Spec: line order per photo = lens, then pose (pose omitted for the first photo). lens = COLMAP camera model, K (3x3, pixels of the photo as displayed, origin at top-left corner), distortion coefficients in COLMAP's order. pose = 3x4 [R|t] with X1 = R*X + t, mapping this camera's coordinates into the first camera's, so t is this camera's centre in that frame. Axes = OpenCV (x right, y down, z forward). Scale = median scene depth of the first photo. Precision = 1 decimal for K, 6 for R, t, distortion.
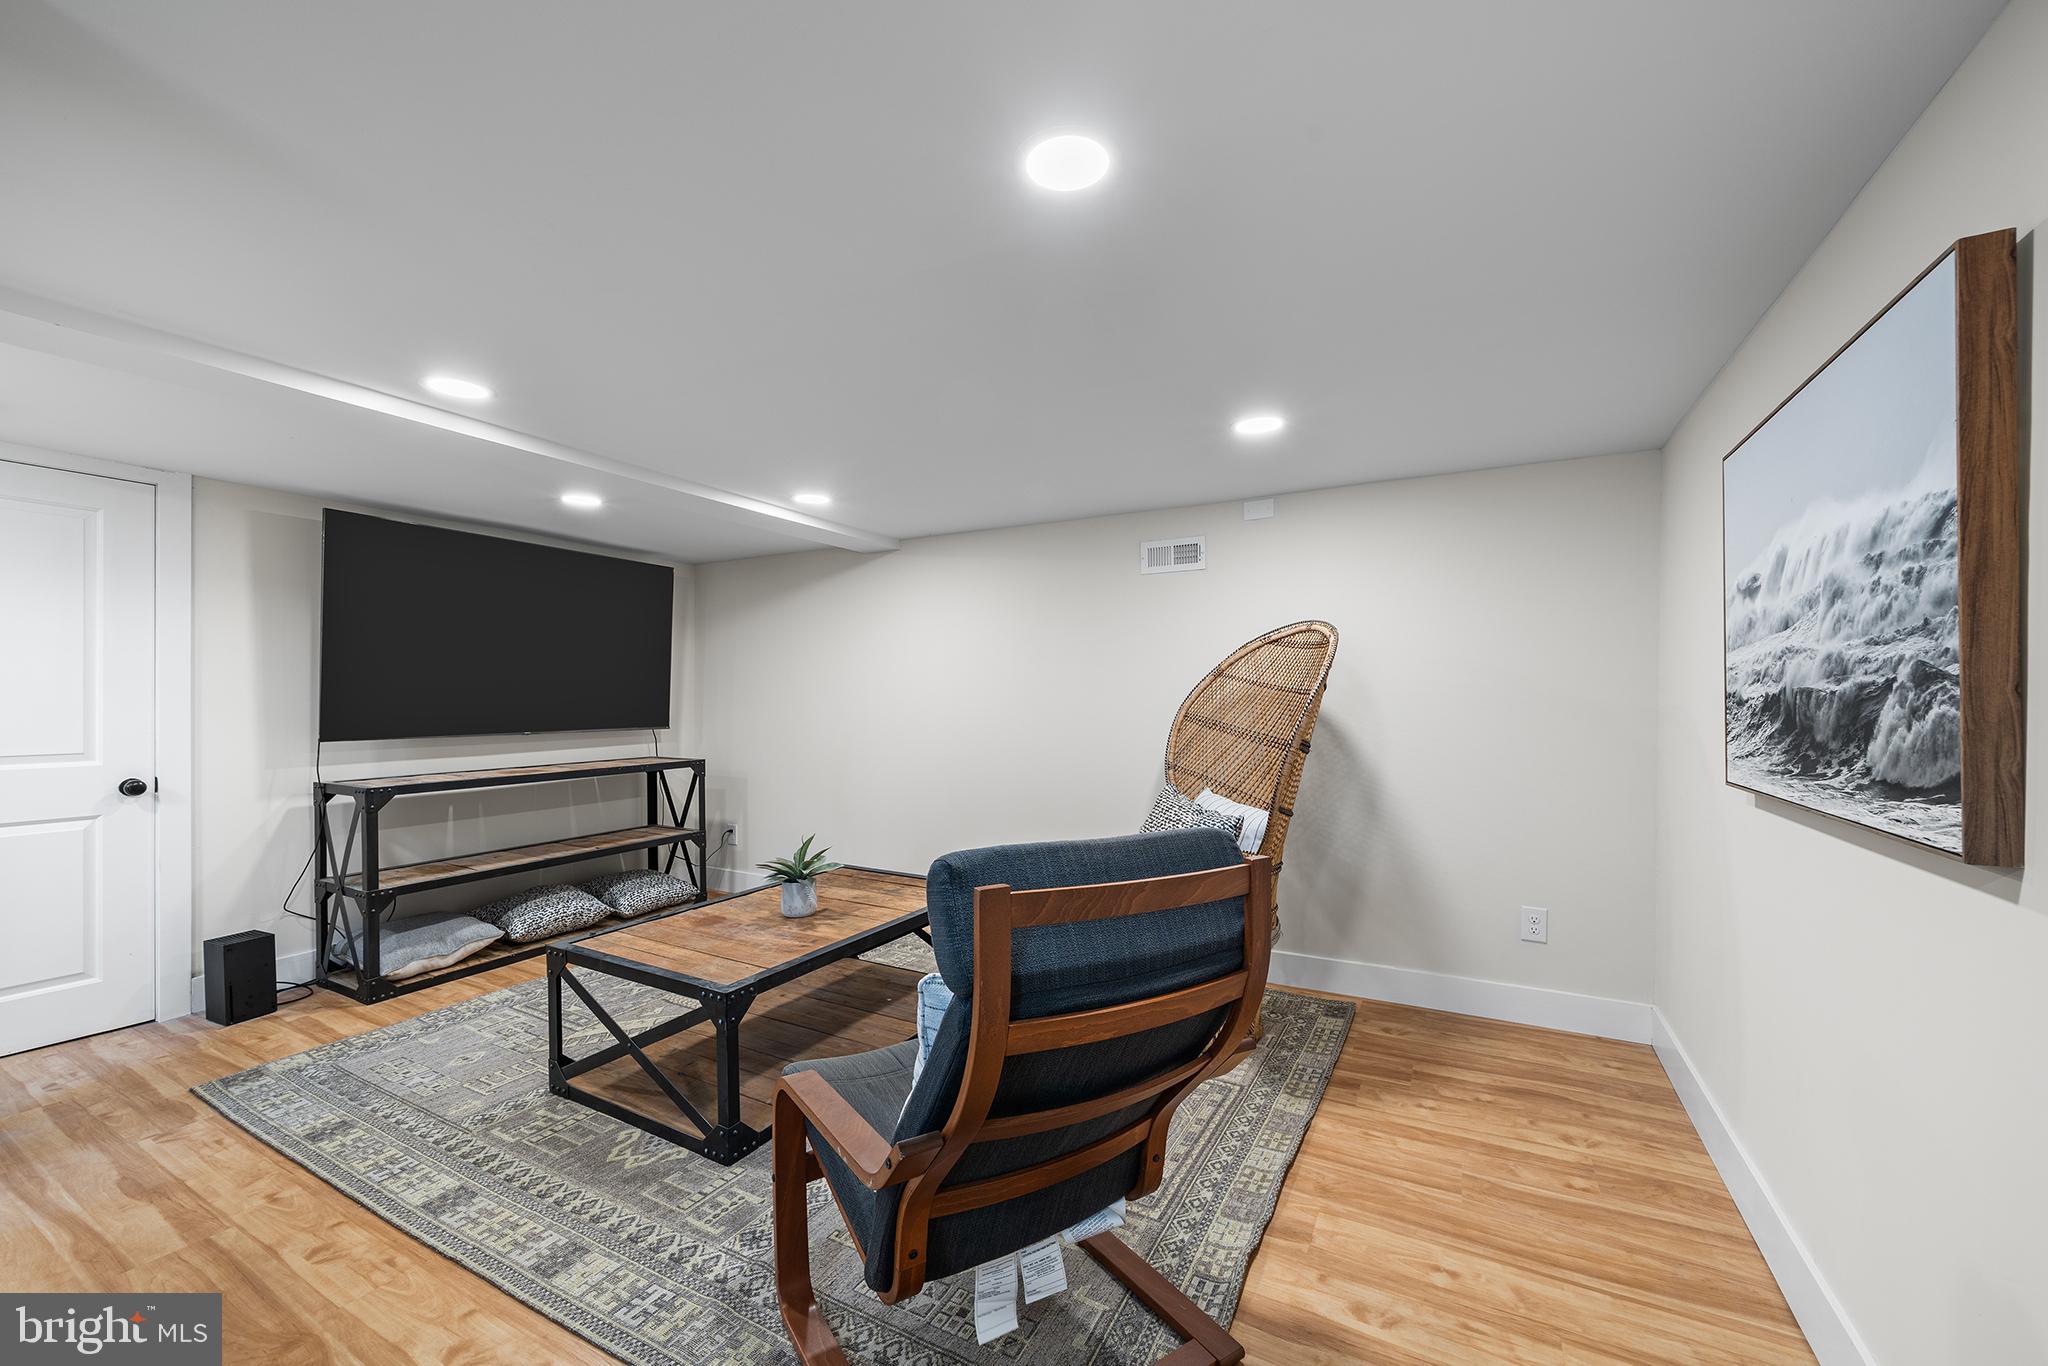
lens RADIAL K [[793.2, 0, 1017.3], [0, 793.2, 699.6], [0, 0, 1]] dist [-0.000666, -0.000138]
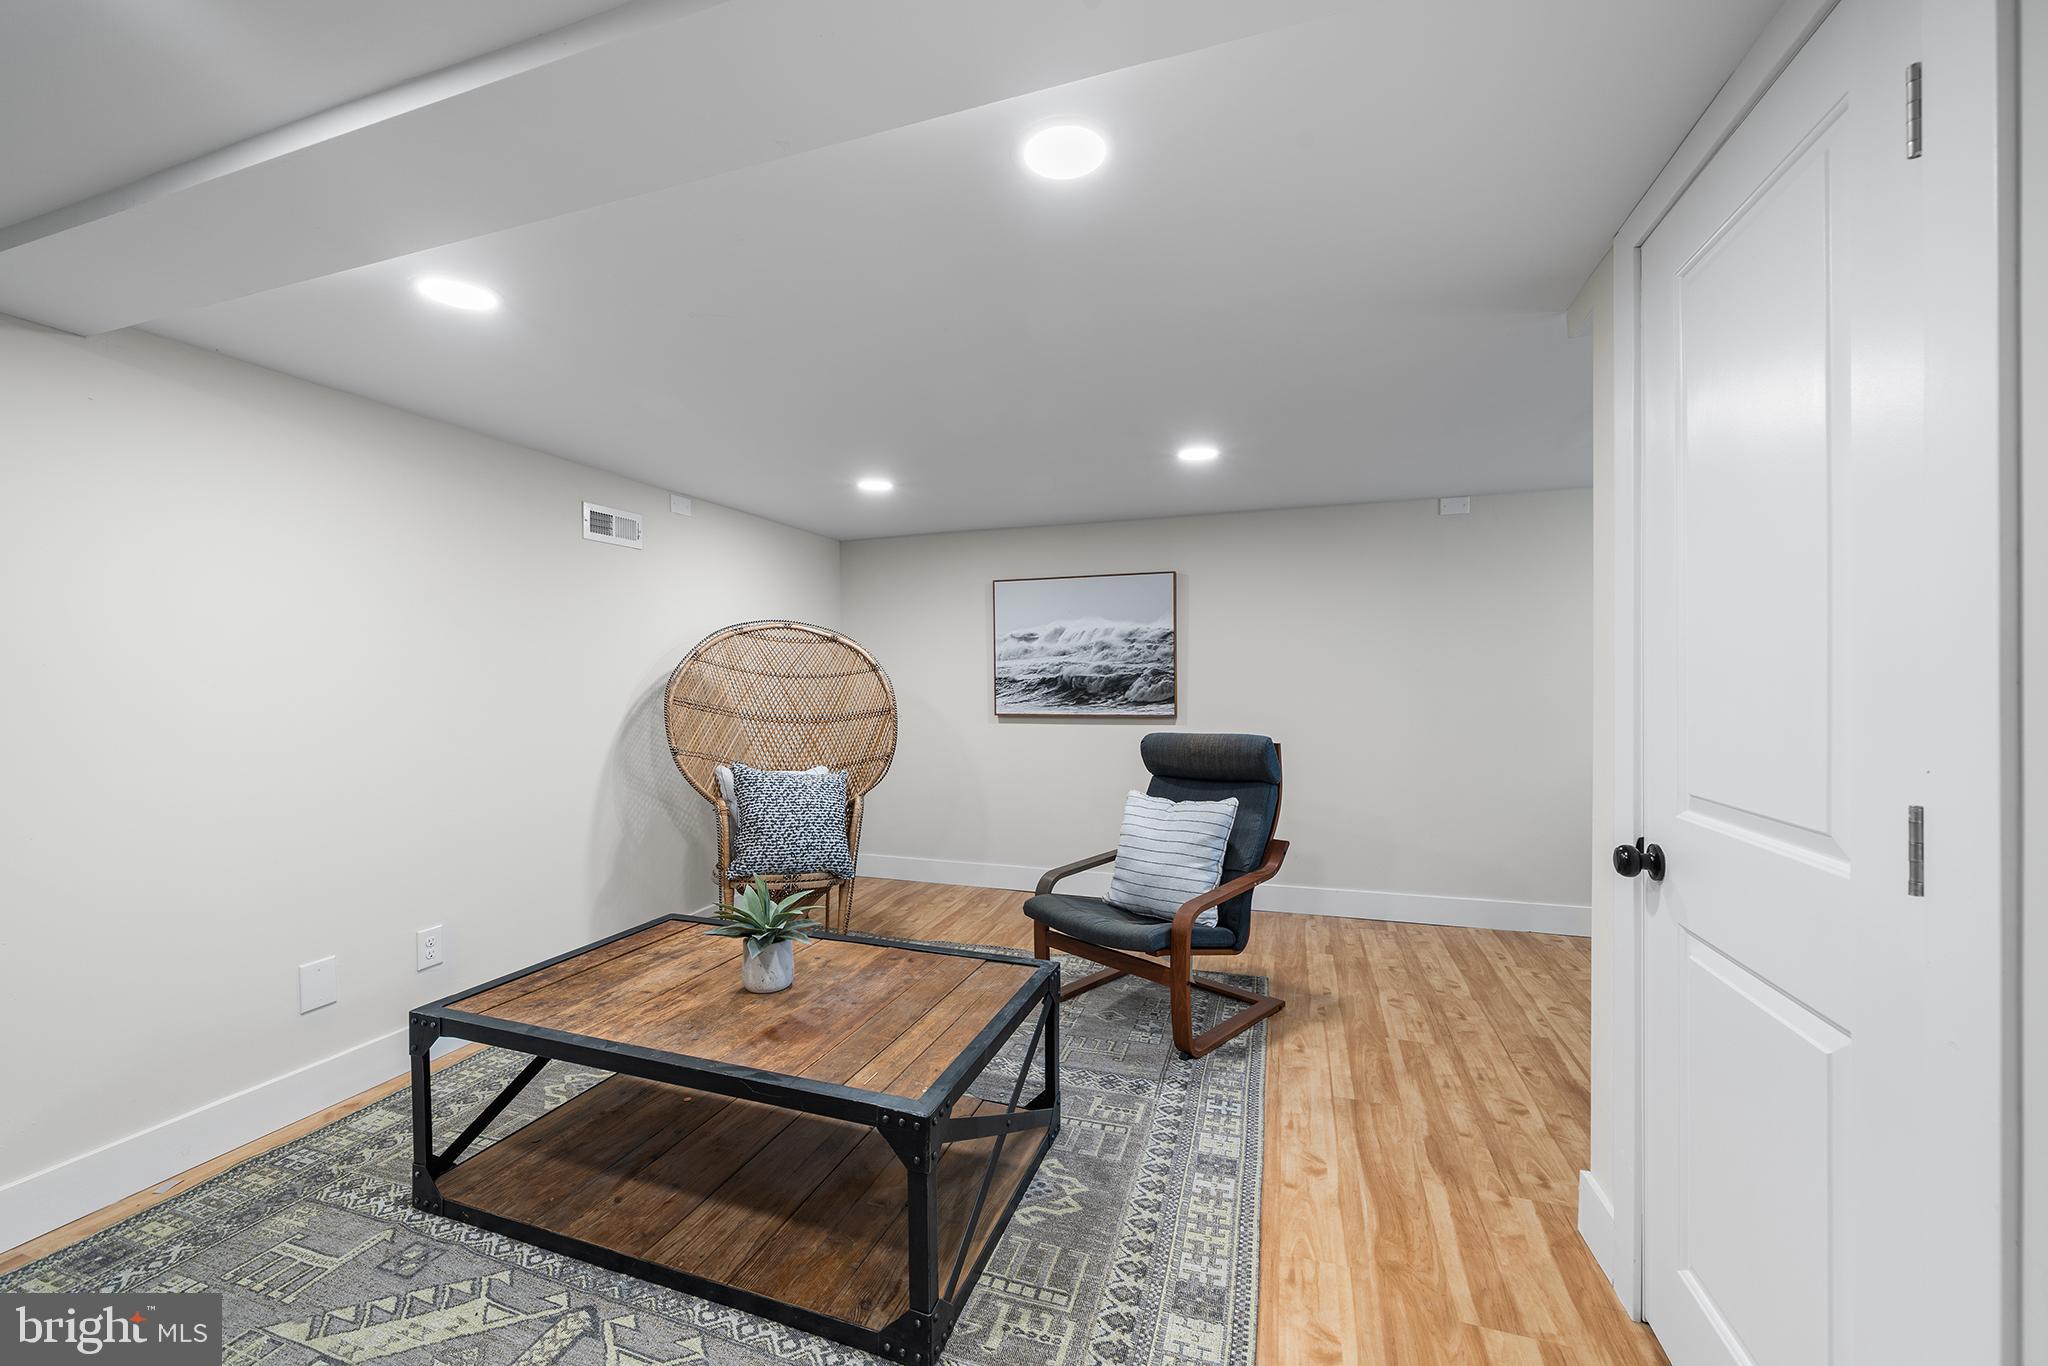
lens RADIAL K [[820.8, 0, 1009.0], [0, 820.8, 680.3], [0, 0, 1]] dist [-0.001282, -0.000571]
pose [[-0.180083, 0.001758, 0.983650, -1.337776], [0.009183, 0.999958, -0.000106, 0.000729], [-0.983609, 0.009014, -0.180091, 1.188117]]
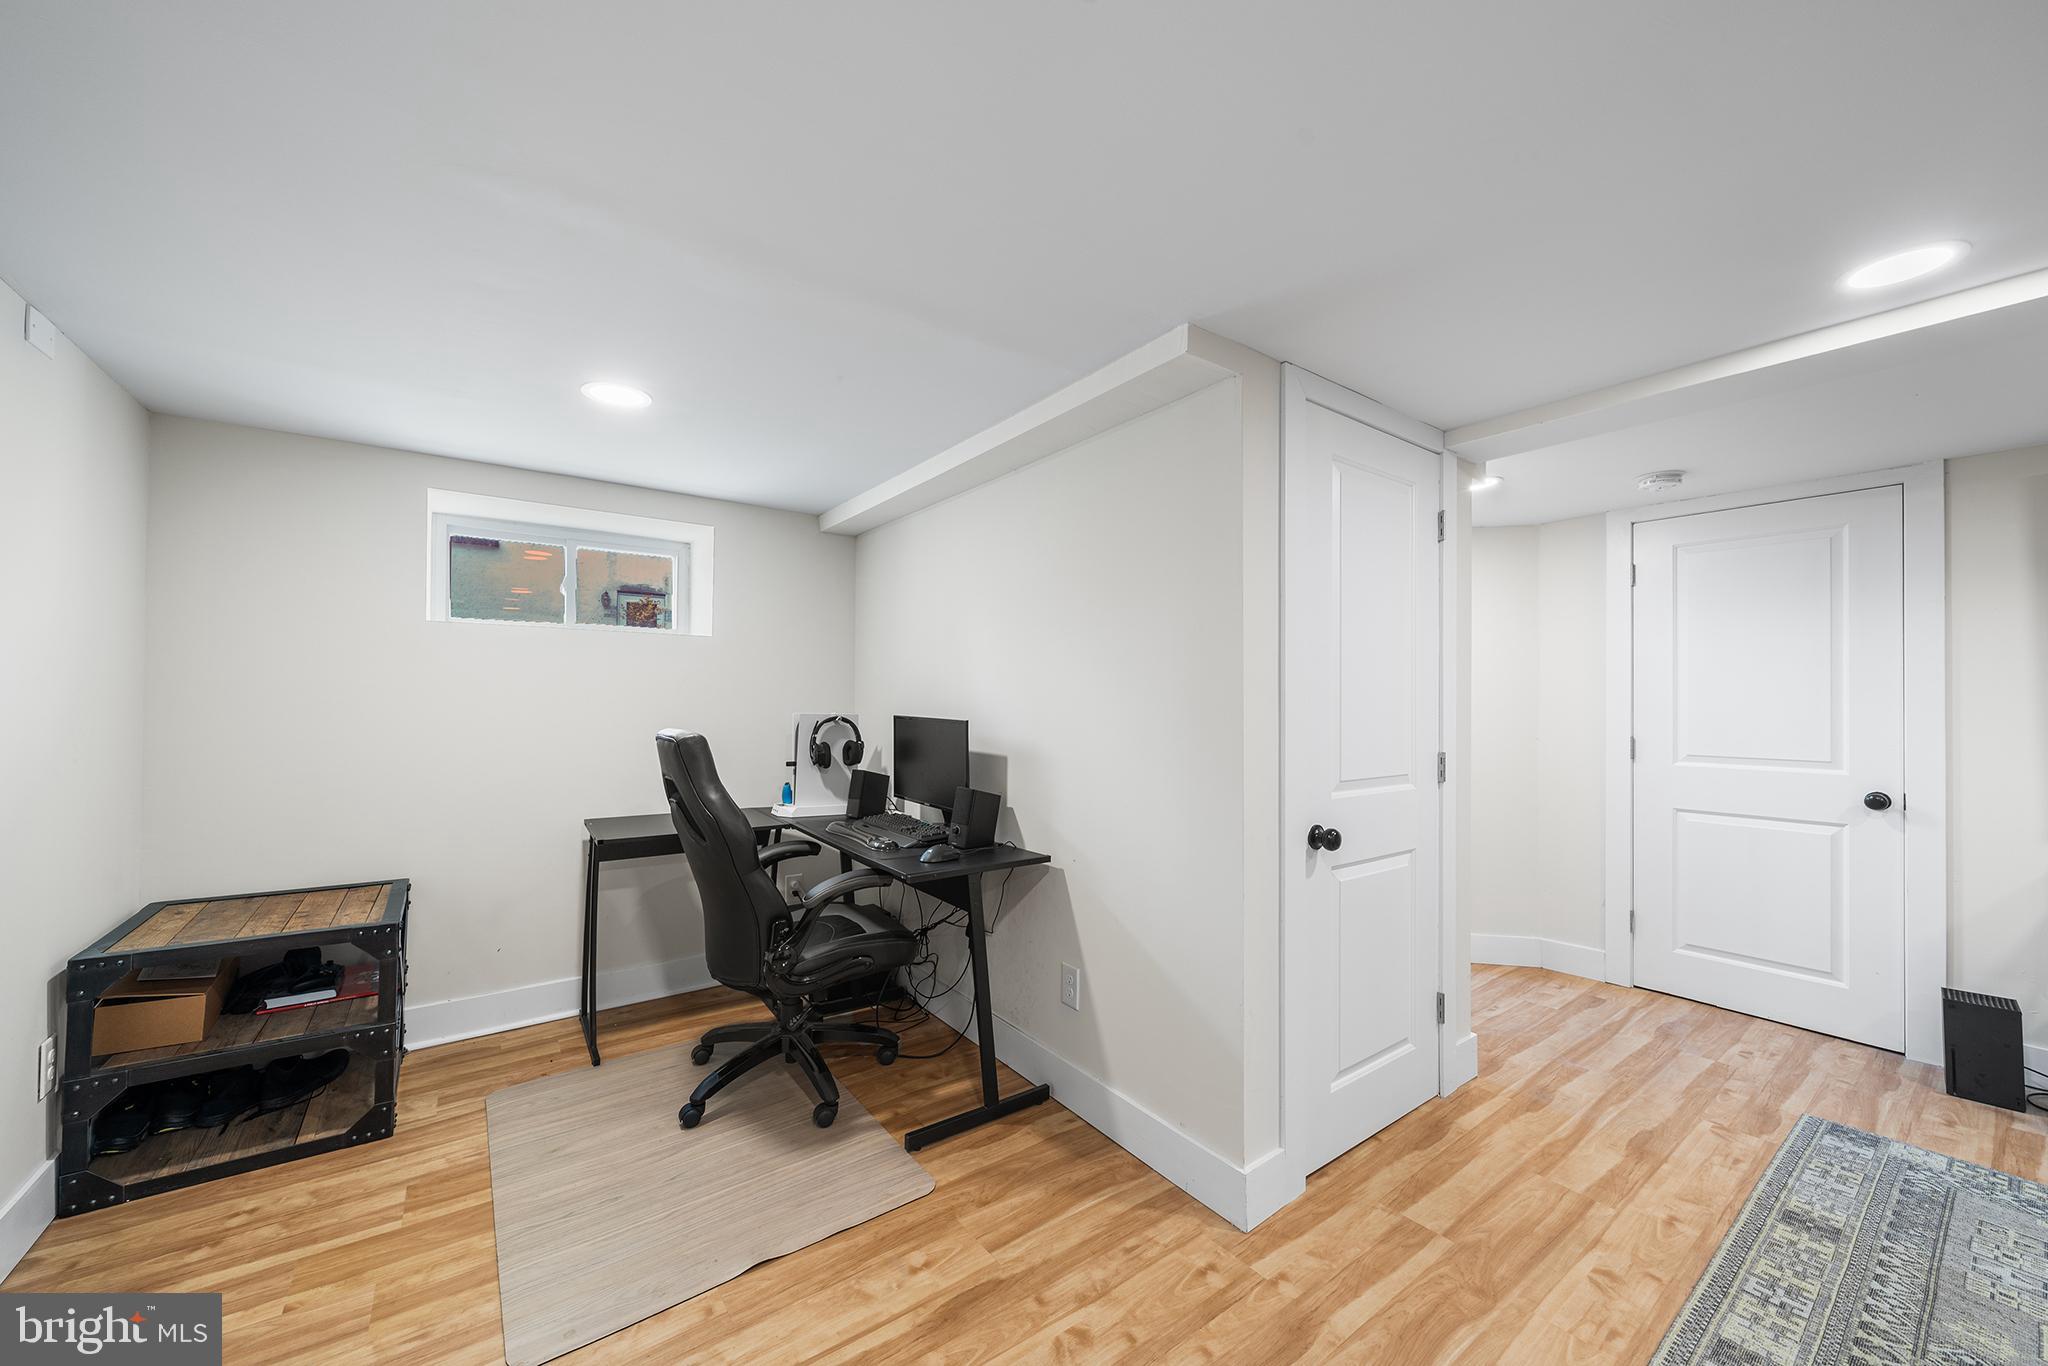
lens RADIAL K [[753.5, 0, 1020.5], [0, 753.5, 690.2], [0, 0, 1]] dist [0.001085, -0.000727]
pose [[-0.412554, -0.017359, -0.910768, 0.223170], [-0.007582, 0.999849, -0.015622, -0.003932], [0.910901, 0.000460, -0.412624, 0.587235]]
